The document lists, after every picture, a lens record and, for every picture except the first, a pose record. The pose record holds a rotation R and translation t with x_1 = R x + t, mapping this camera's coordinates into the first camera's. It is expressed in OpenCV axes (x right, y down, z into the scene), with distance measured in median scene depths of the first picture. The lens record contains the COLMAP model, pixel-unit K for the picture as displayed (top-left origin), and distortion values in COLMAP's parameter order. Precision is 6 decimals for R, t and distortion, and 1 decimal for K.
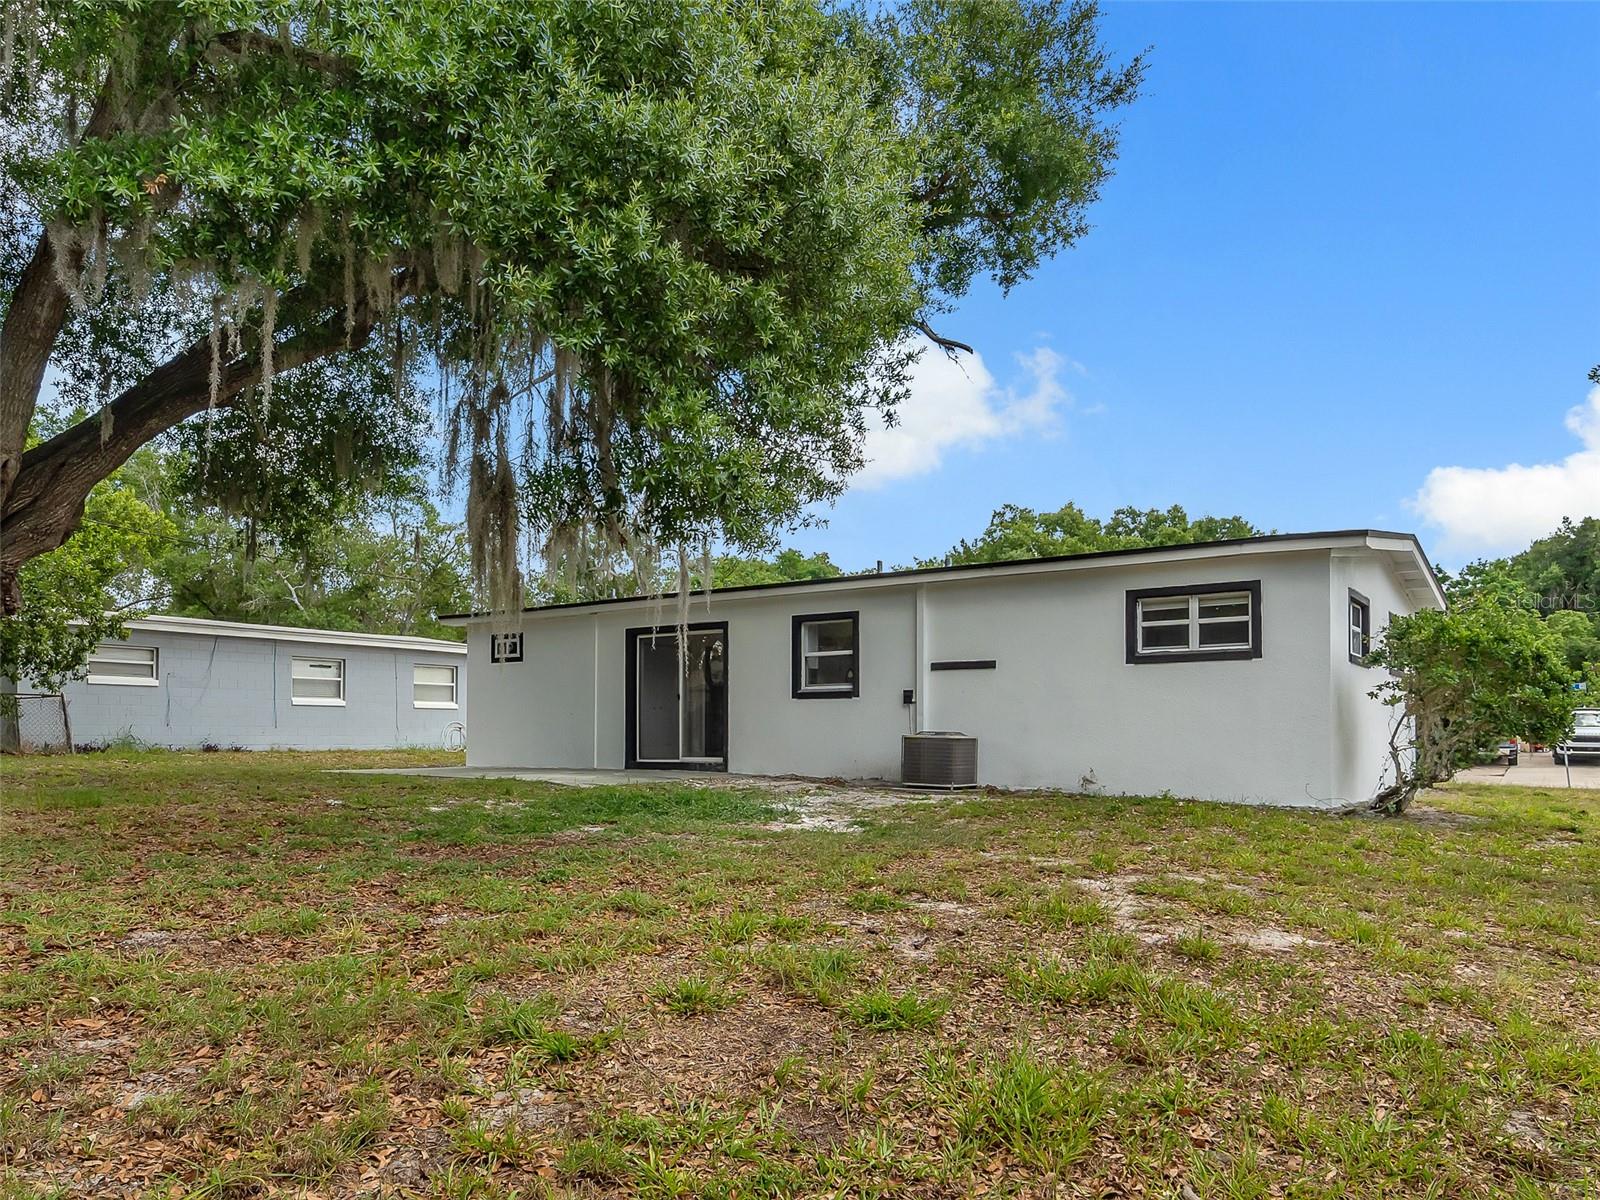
lens RADIAL K [[1132.6, 0, 800.0], [0, 1132.6, 600.0], [0, 0, 1]] dist [0.001699, 0.000711]
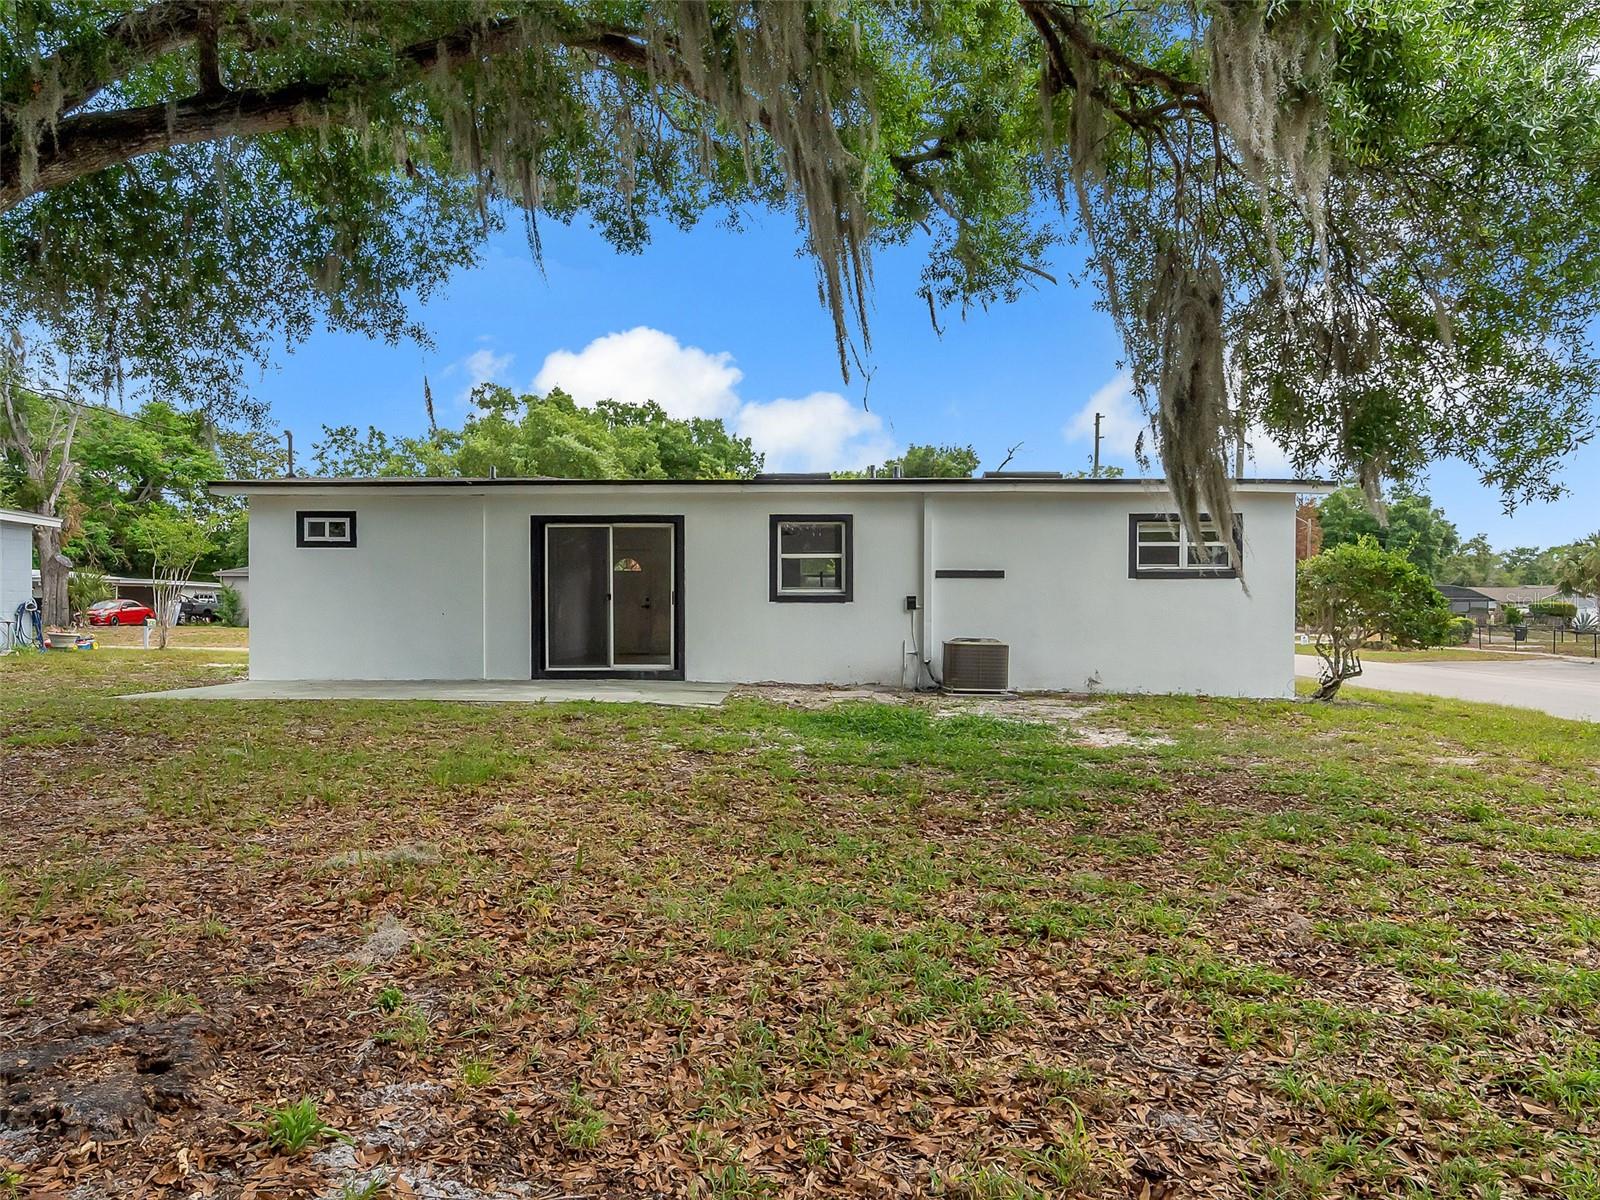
lens RADIAL K [[1132.6, 0, 800.0], [0, 1132.6, 600.0], [0, 0, 1]] dist [0.001699, 0.000711]
pose [[0.827003, 0.010667, 0.562096, -0.537684], [-0.067851, 0.994406, 0.080956, 0.007071], [-0.558088, -0.105089, 0.823100, 0.213287]]
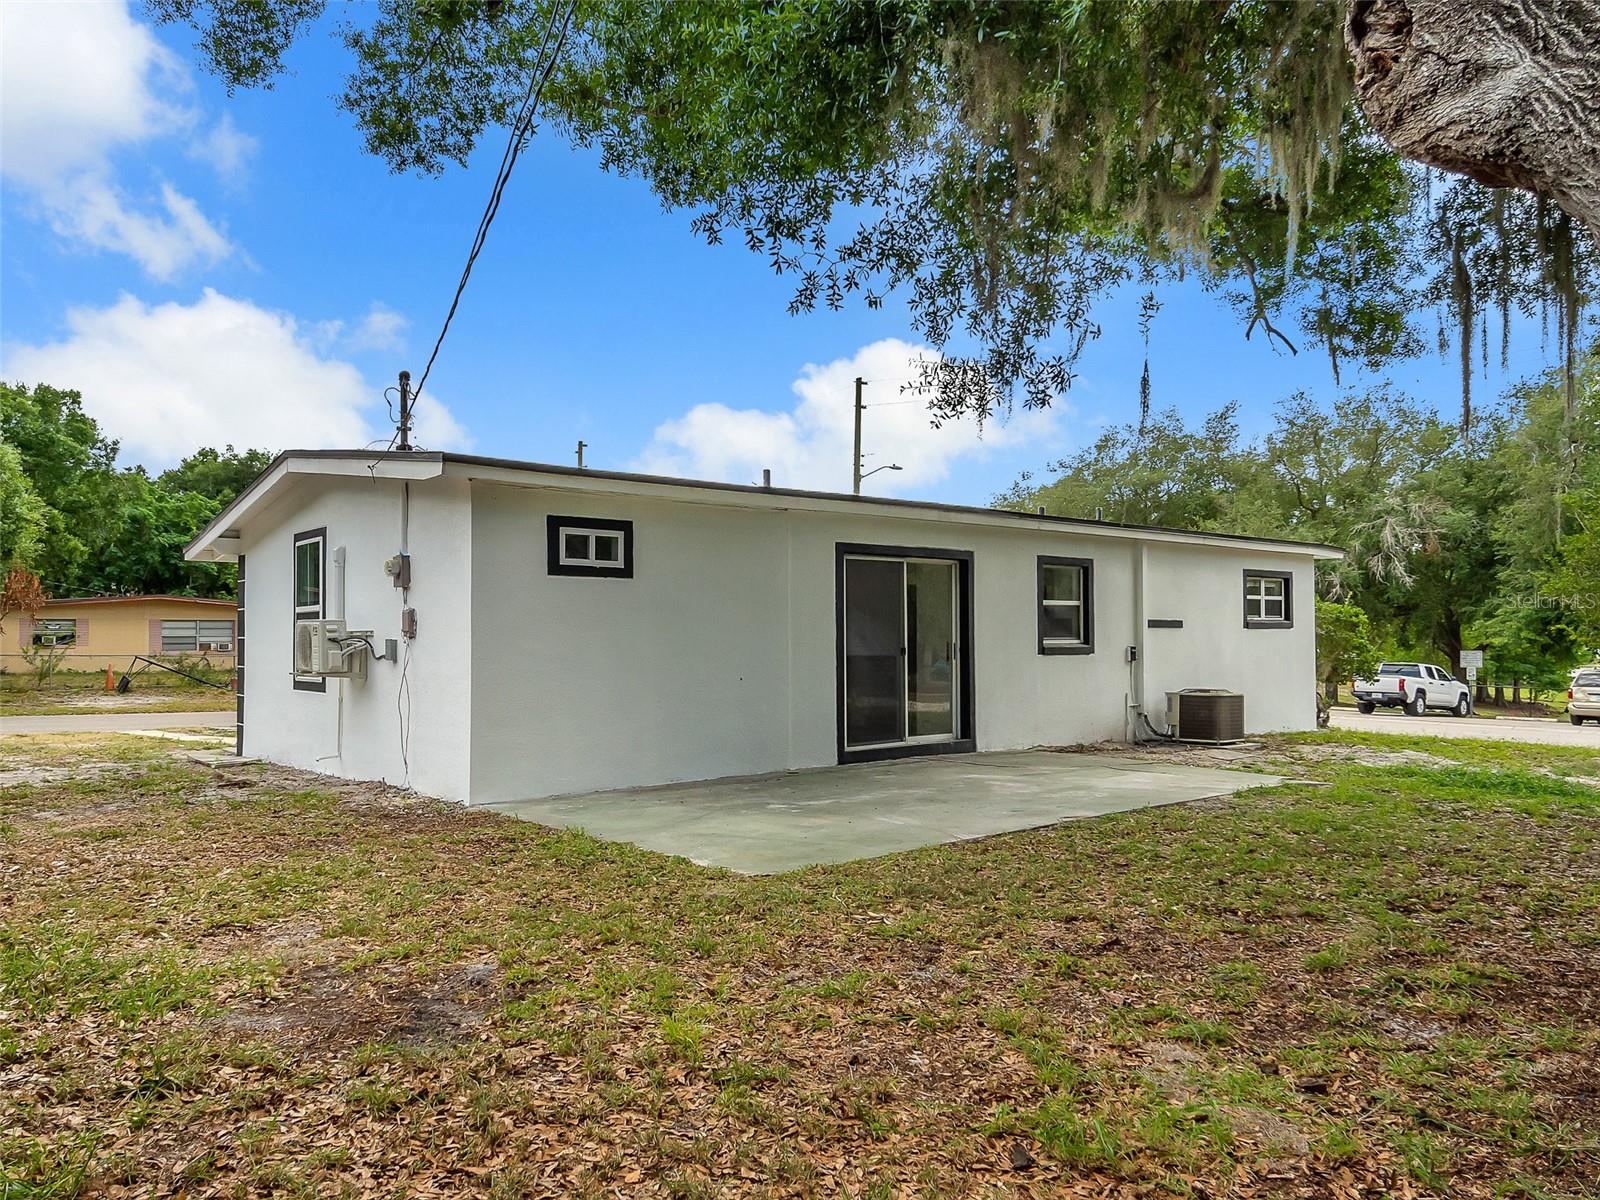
lens RADIAL K [[1132.6, 0, 800.0], [0, 1132.6, 600.0], [0, 0, 1]] dist [0.001699, 0.000711]
pose [[0.251951, 0.032395, 0.967198, -0.885892], [-0.108541, 0.994079, -0.005021, 0.072731], [-0.961634, -0.103716, 0.253976, 0.996177]]
